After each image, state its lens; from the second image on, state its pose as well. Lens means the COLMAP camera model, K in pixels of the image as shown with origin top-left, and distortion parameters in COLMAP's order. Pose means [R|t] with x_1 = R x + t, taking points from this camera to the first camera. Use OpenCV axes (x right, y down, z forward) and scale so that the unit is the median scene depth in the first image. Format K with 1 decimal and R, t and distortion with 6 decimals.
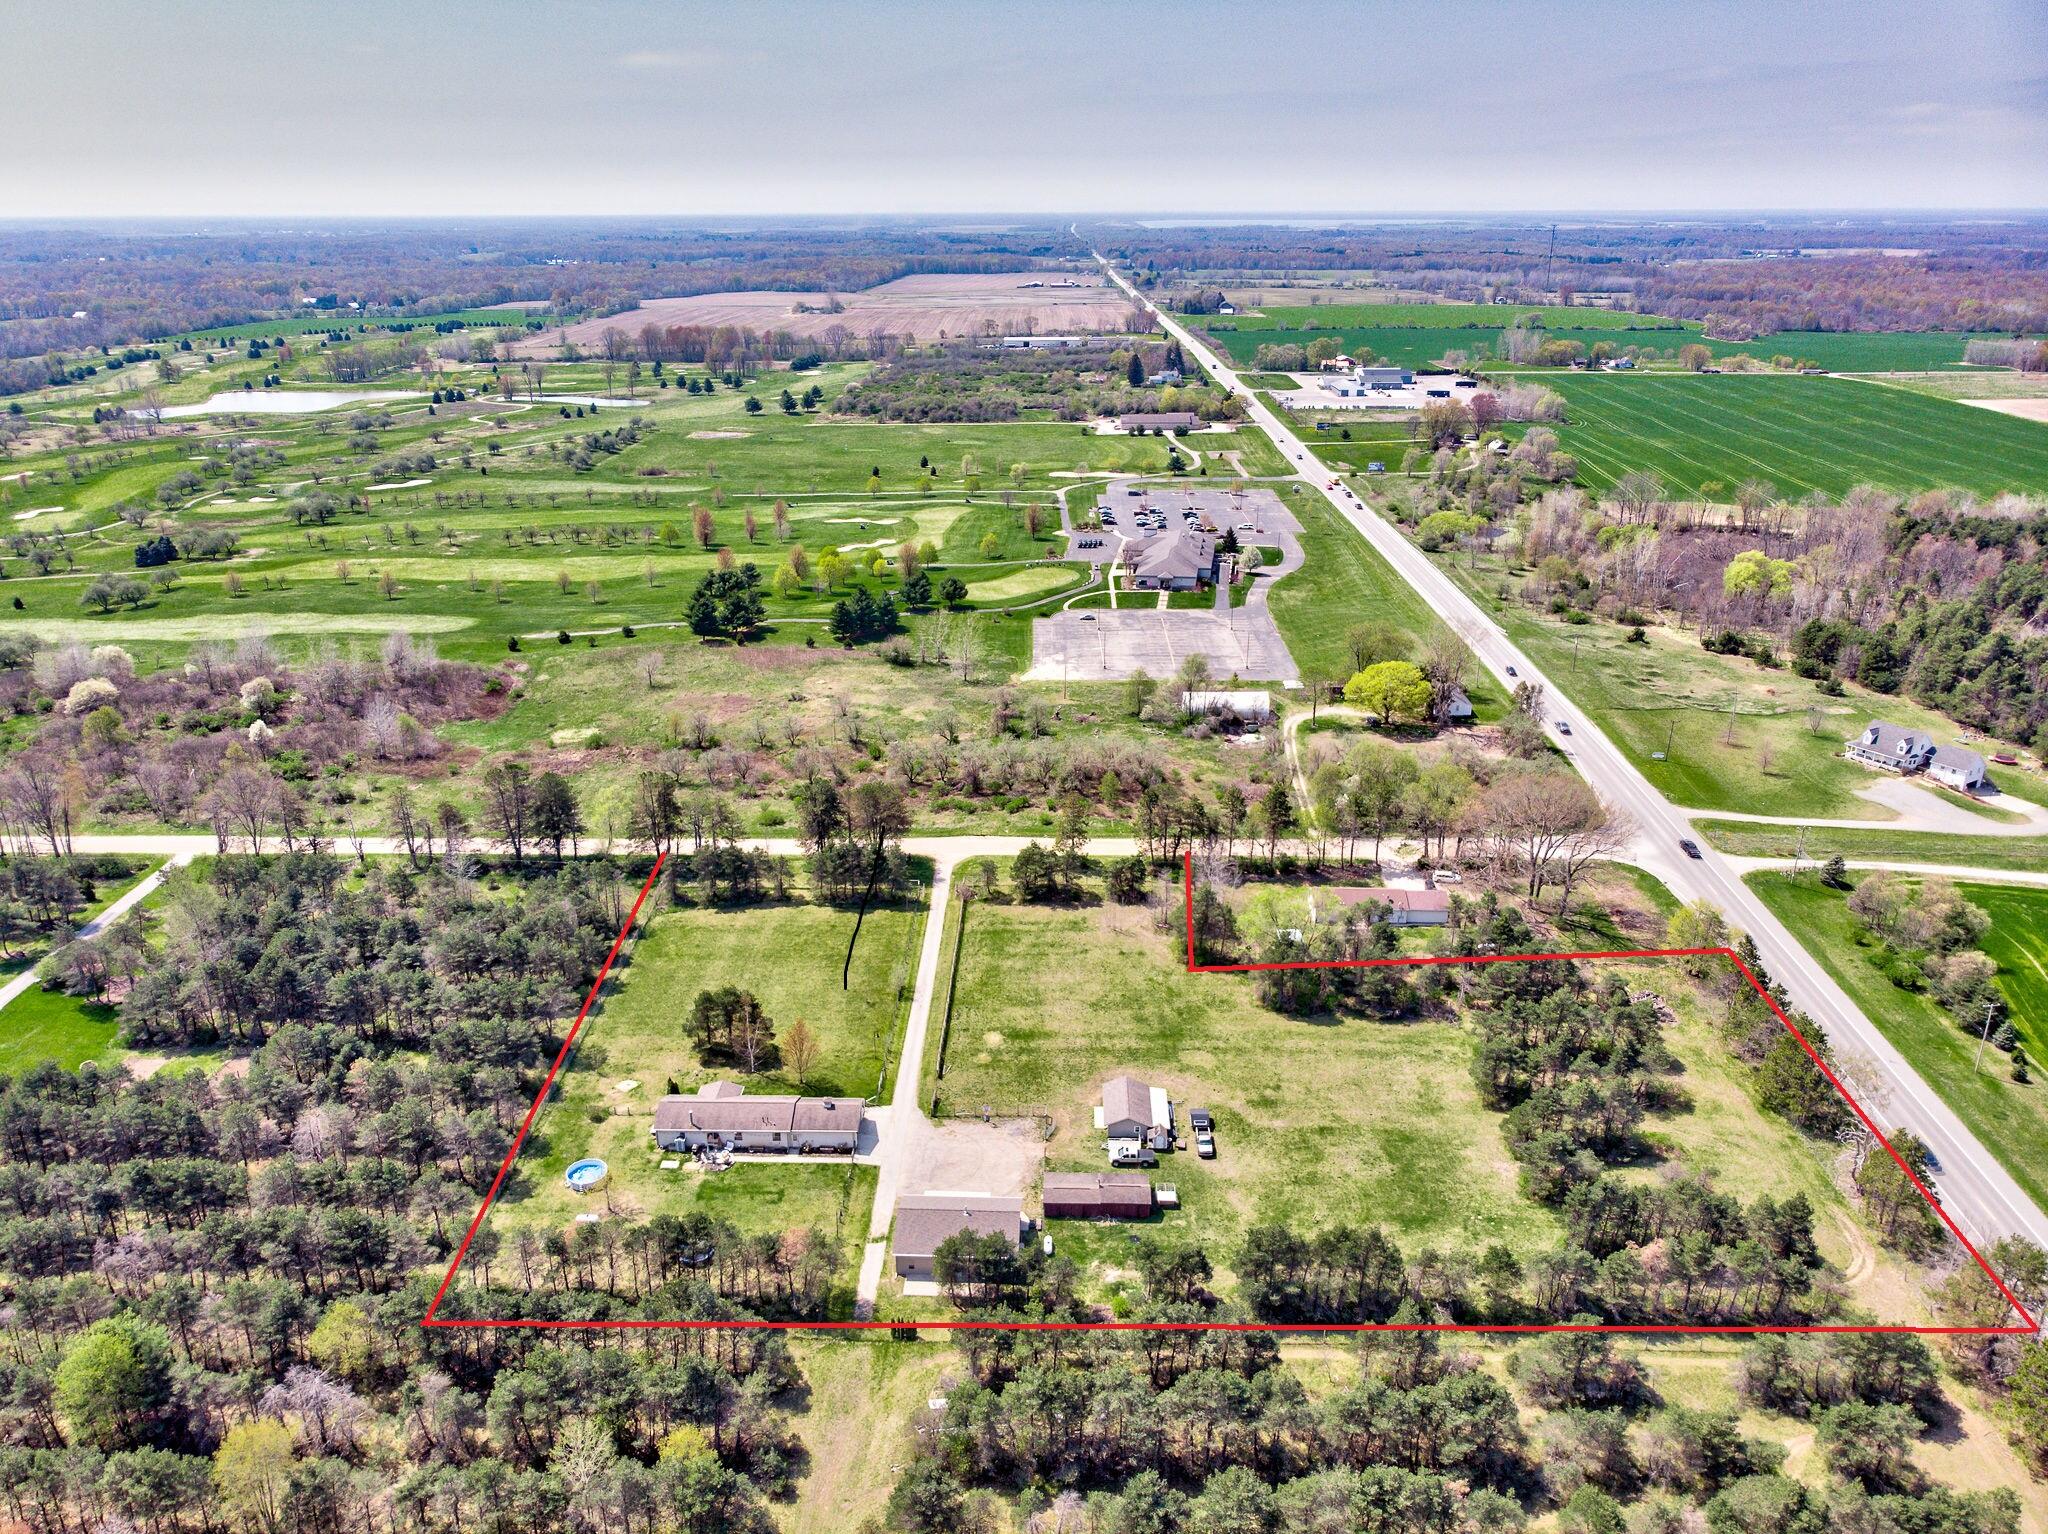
lens RADIAL K [[1510.0, 0, 1024.0], [0, 1510.0, 767.0], [0, 0, 1]] dist [0.001463, 0.007149]
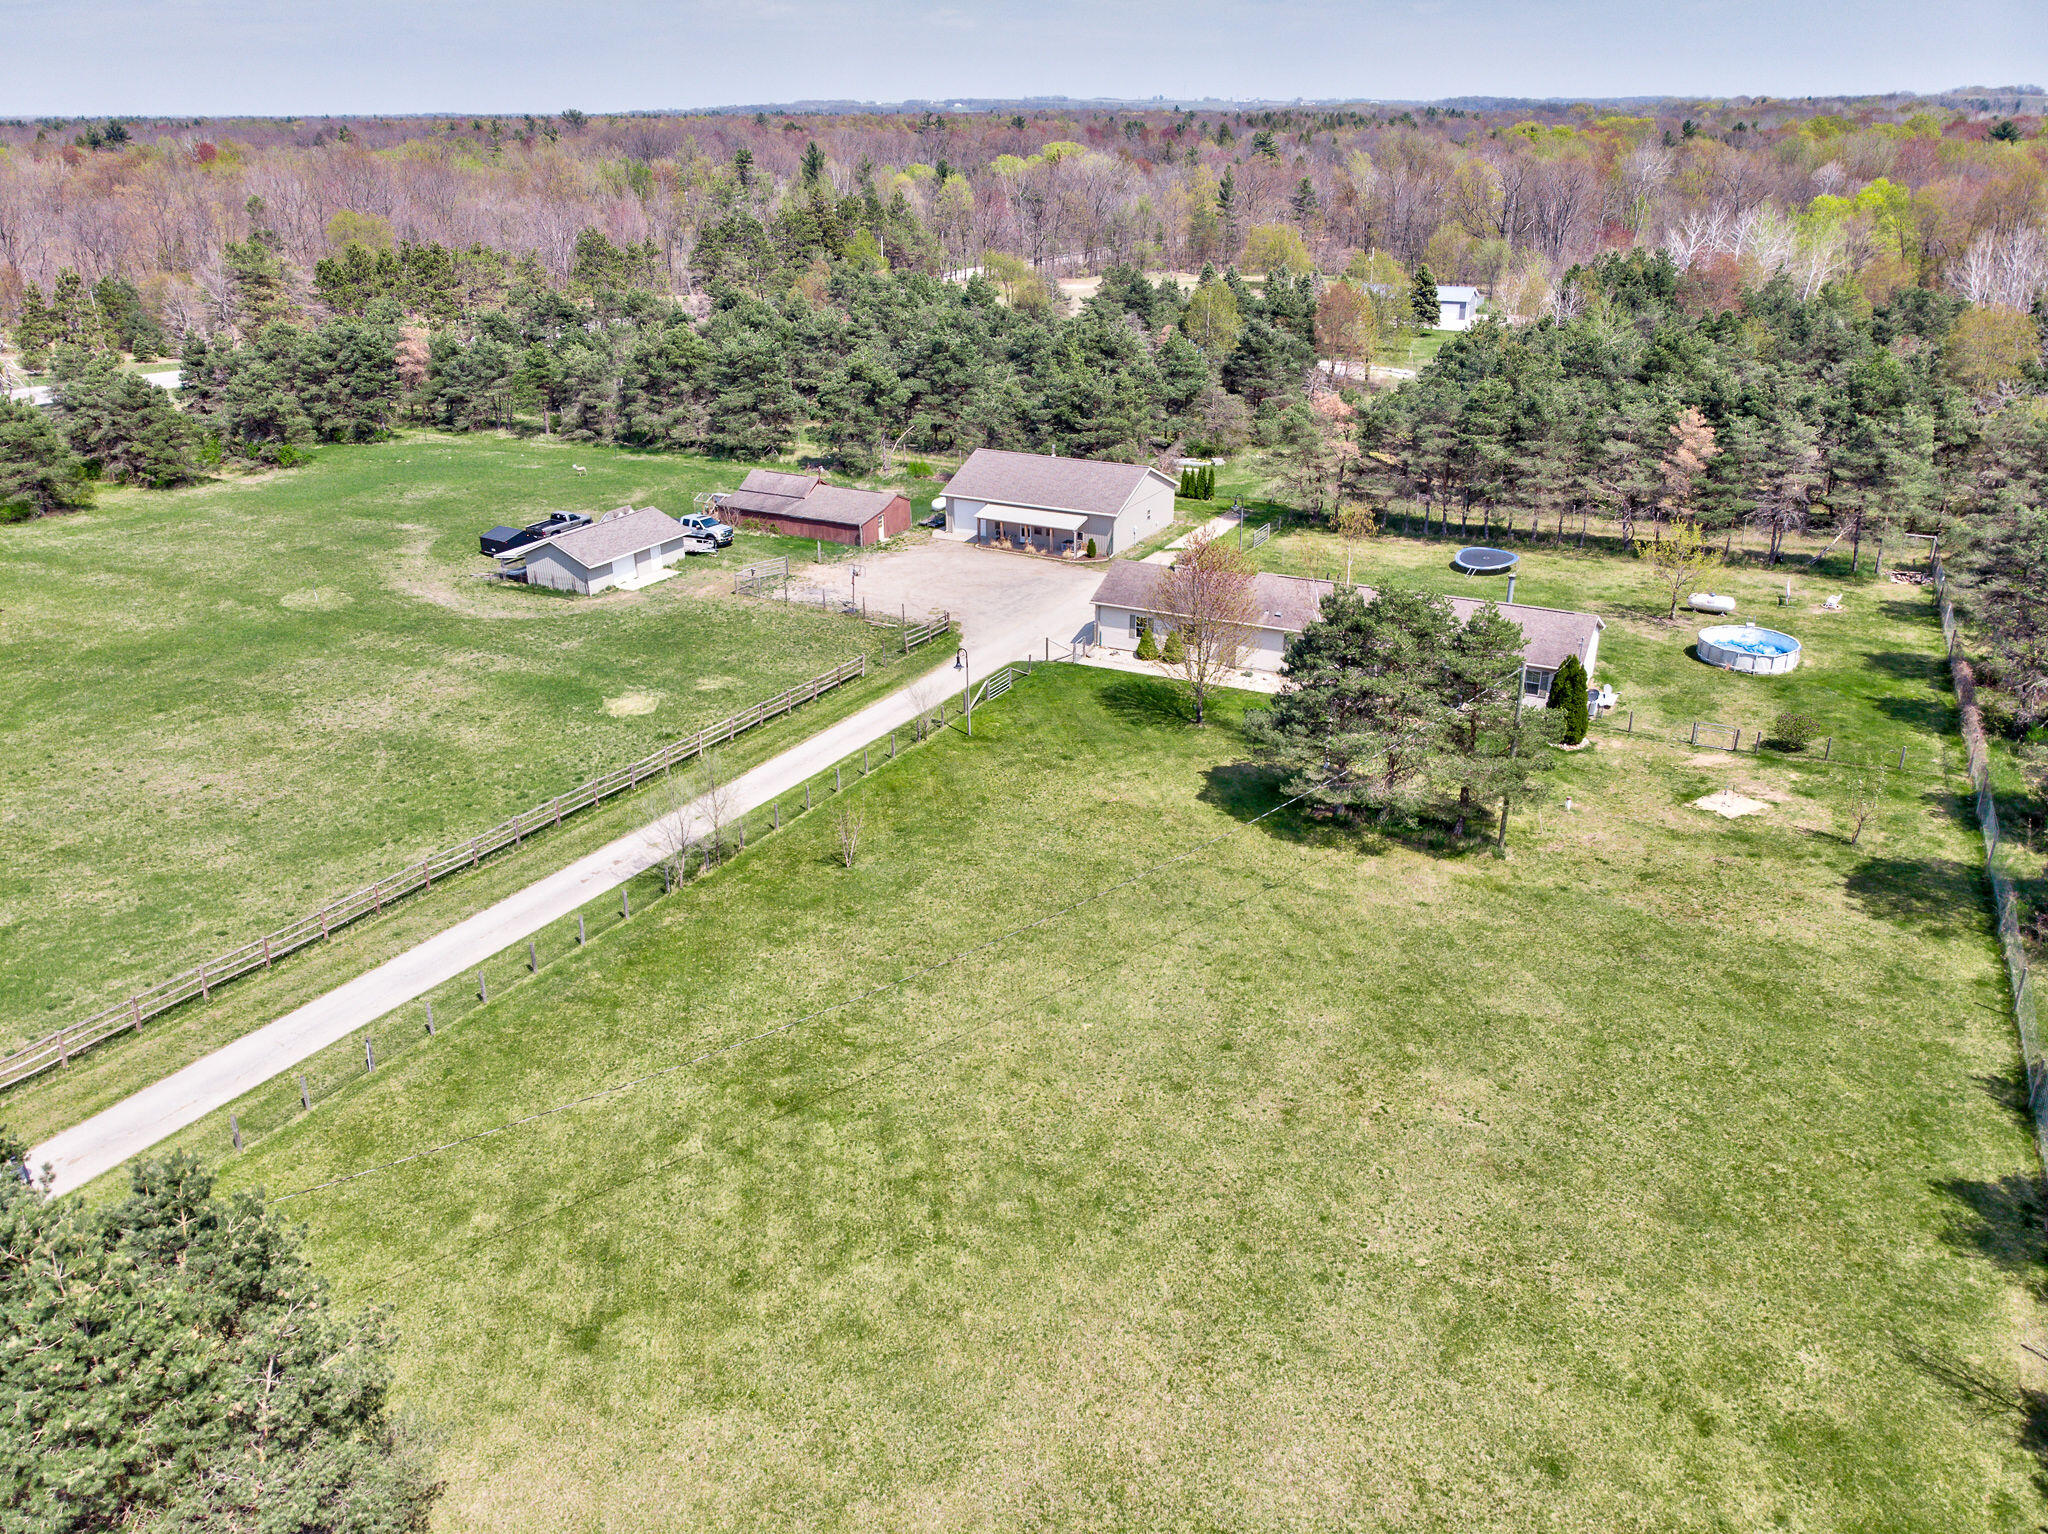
lens RADIAL K [[1510.0, 0, 1024.0], [0, 1510.0, 767.0], [0, 0, 1]] dist [0.001463, 0.007149]
pose [[-0.899798, -0.165529, 0.403688, -0.255618], [0.161692, 0.732848, 0.660901, -0.026468], [-0.405240, 0.659950, -0.632650, 1.248506]]
